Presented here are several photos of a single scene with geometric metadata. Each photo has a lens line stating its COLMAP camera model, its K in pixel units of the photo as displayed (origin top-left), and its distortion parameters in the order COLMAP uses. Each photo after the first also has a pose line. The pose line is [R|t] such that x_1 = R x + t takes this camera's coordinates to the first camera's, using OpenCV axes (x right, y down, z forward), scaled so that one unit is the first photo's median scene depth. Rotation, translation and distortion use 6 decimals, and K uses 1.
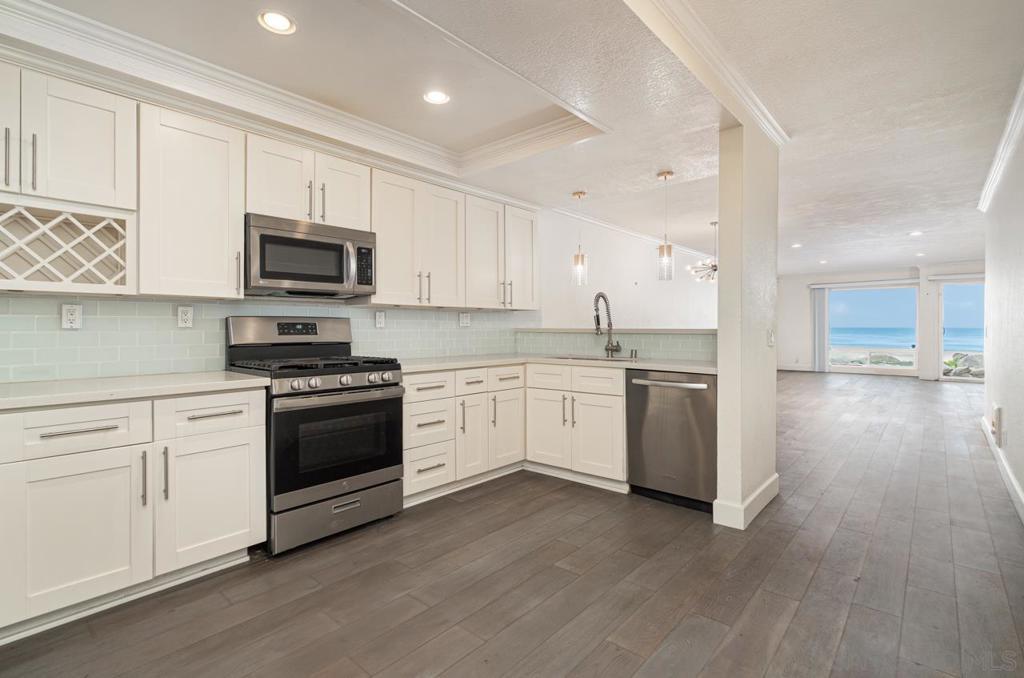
lens RADIAL K [[478.8, 0, 486.4], [0, 478.8, 331.4], [0, 0, 1]] dist [-0.006428, 0.002124]
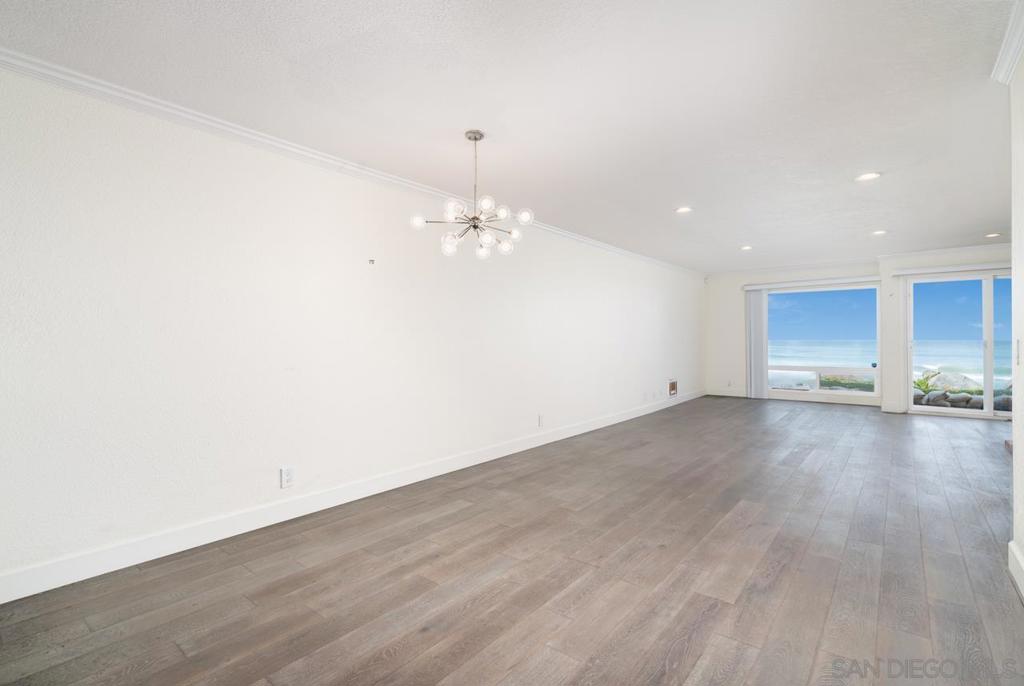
lens RADIAL K [[478.8, 0, 481.1], [0, 478.8, 339.3], [0, 0, 1]] dist [-0.006428, 0.002124]
pose [[0.999499, -0.003956, 0.031412, 0.259776], [0.004476, 0.999854, -0.016490, 0.000097], [-0.031342, 0.016623, 0.999370, 0.274927]]
